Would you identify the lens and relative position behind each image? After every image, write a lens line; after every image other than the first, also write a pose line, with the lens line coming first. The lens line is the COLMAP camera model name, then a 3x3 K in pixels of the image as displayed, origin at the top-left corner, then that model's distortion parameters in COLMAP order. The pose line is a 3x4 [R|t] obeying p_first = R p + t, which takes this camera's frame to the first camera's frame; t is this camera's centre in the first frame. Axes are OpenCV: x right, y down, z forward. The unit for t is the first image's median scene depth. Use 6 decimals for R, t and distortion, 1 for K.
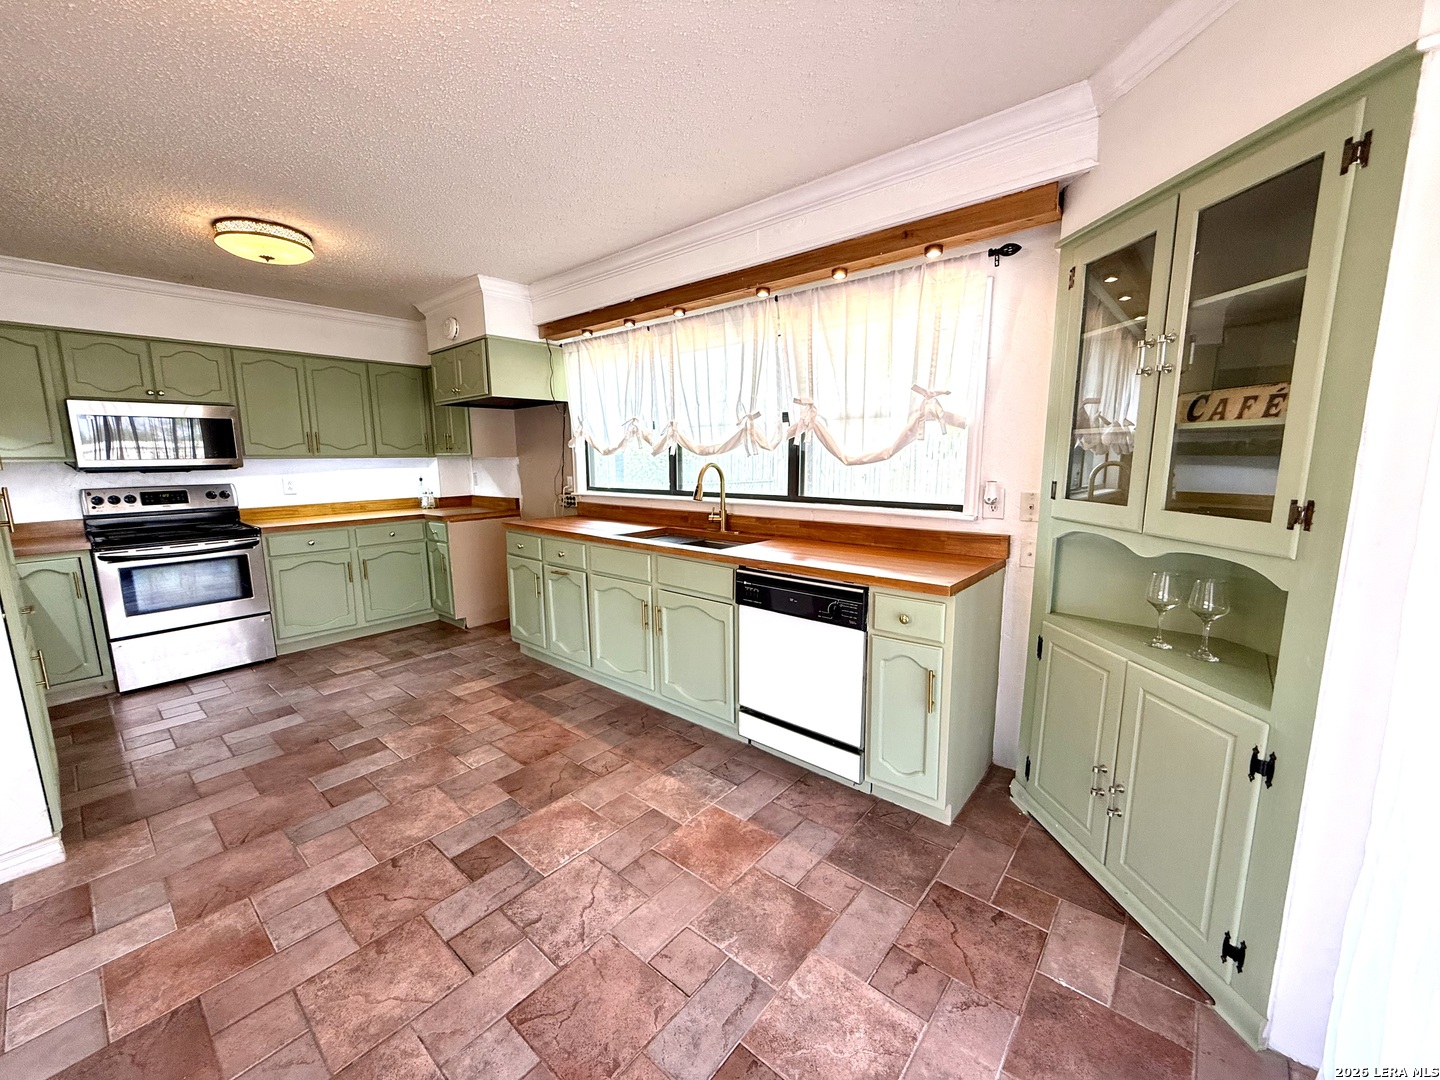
lens RADIAL K [[572.5, 0, 714.4], [0, 572.5, 542.5], [0, 0, 1]] dist [0.000153, 0.000252]
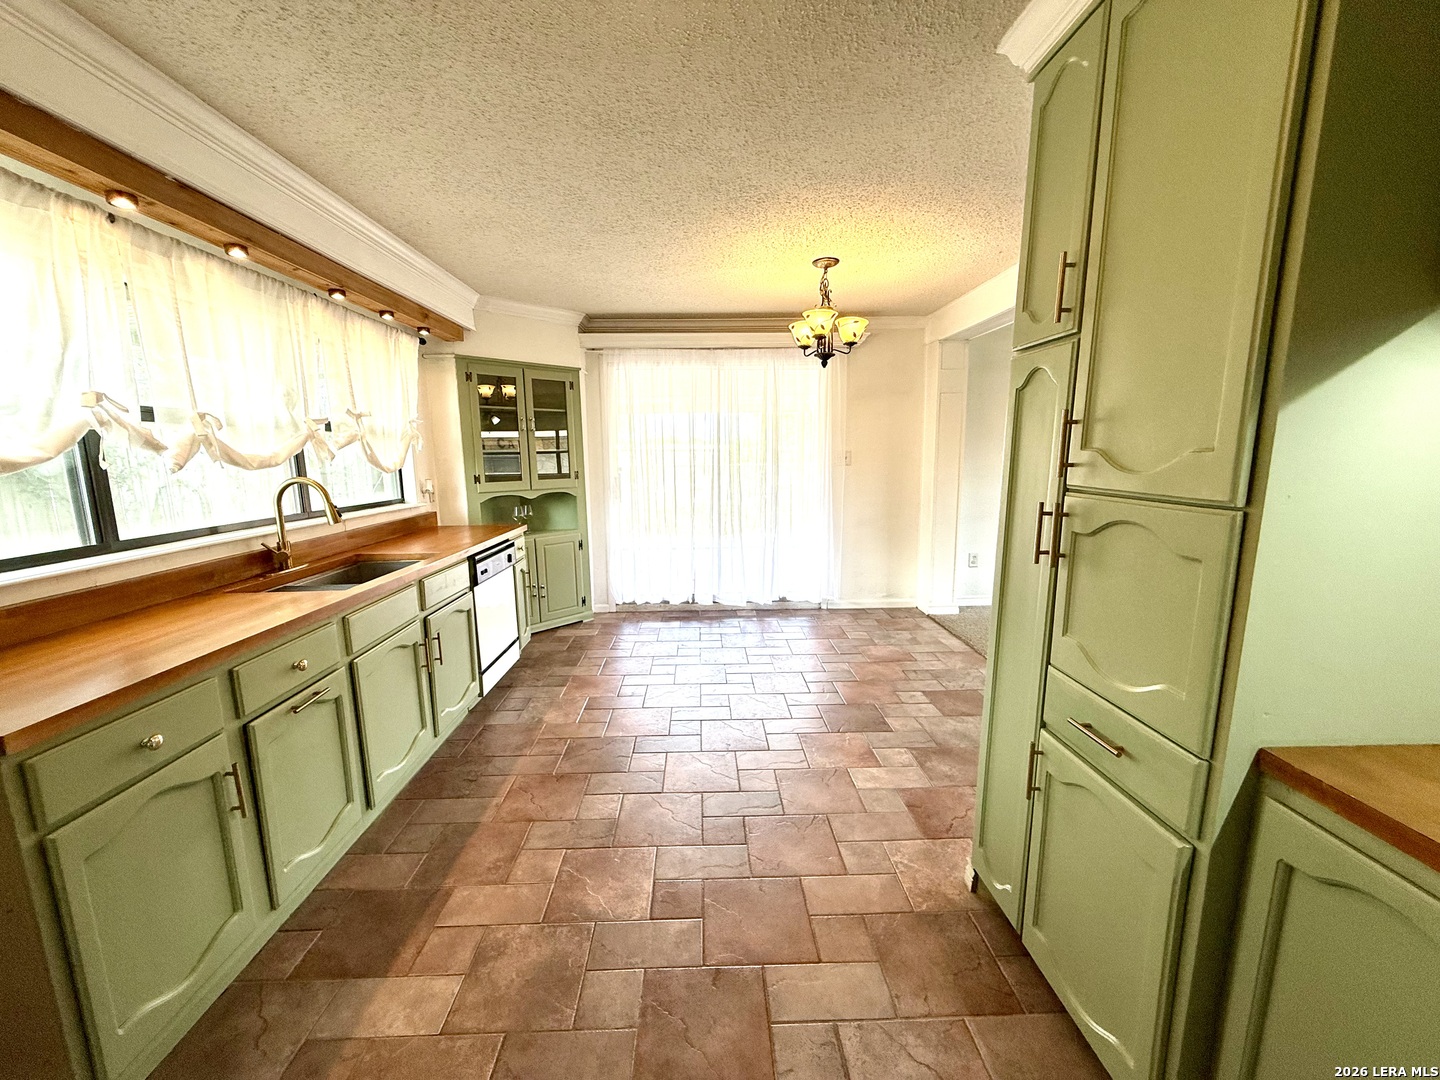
lens RADIAL K [[572.5, 0, 714.4], [0, 572.5, 542.5], [0, 0, 1]] dist [0.000153, 0.000252]
pose [[-0.672801, -0.098439, 0.733246, -0.847630], [0.132568, 0.959026, 0.250390, -0.156805], [-0.727850, 0.265667, -0.632183, 0.994641]]
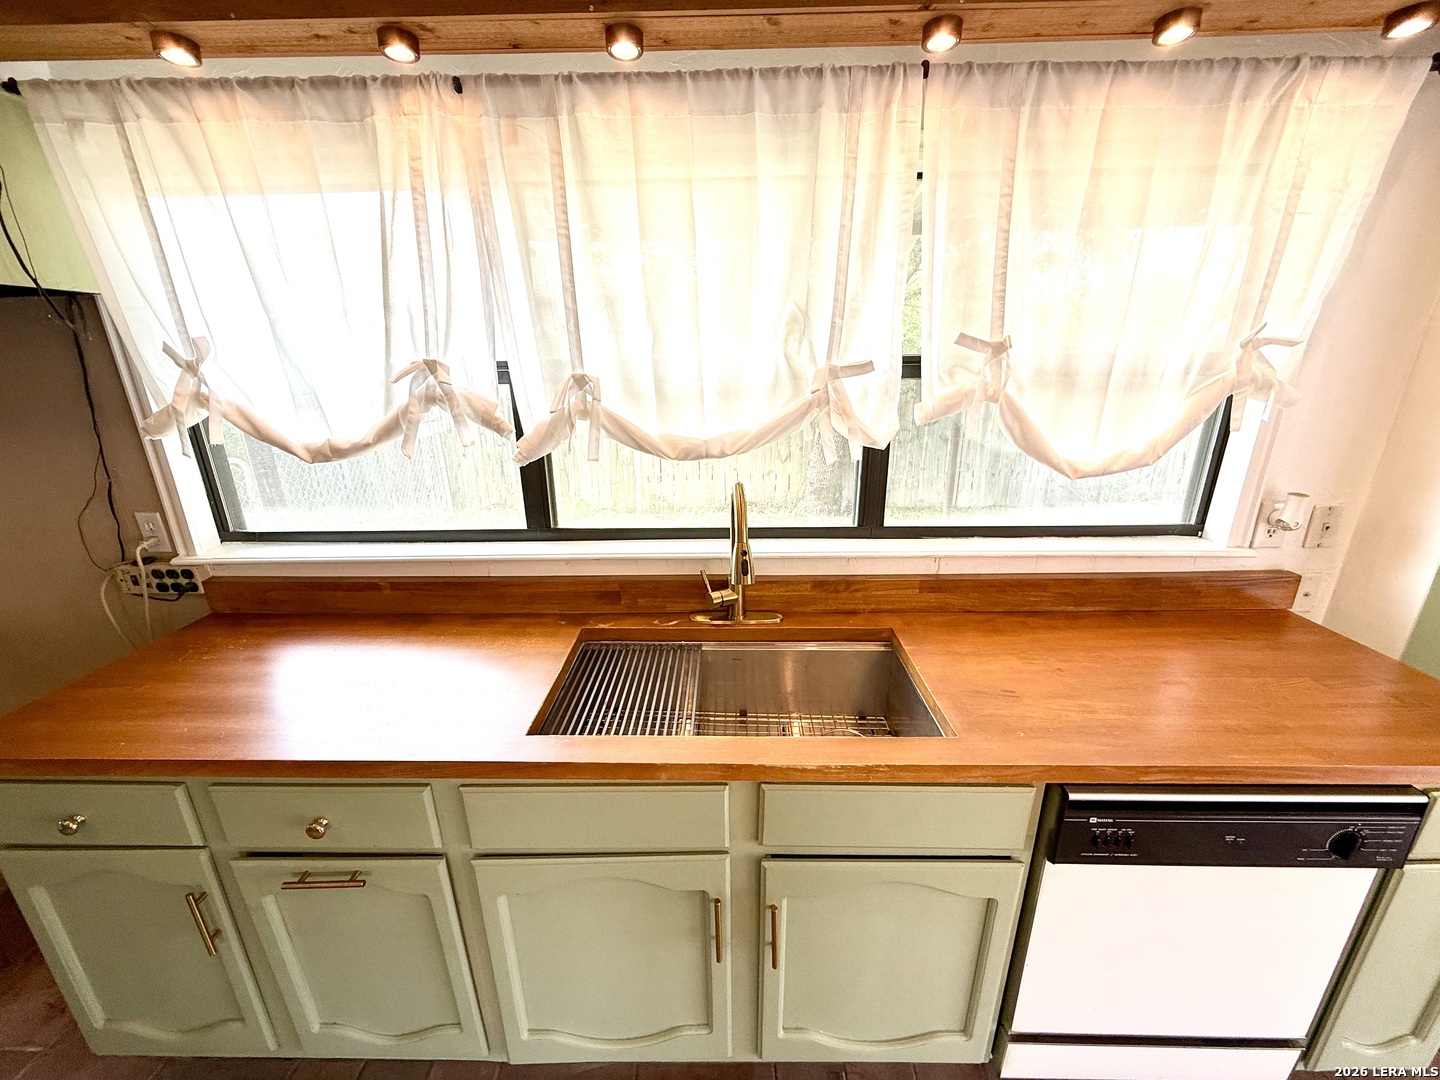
lens RADIAL K [[572.5, 0, 714.4], [0, 572.5, 542.5], [0, 0, 1]] dist [0.000153, 0.000252]
pose [[0.764660, -0.201673, 0.612064, -0.254445], [0.104817, 0.976045, 0.190653, -0.160411], [-0.635852, -0.081630, 0.767482, 0.620266]]
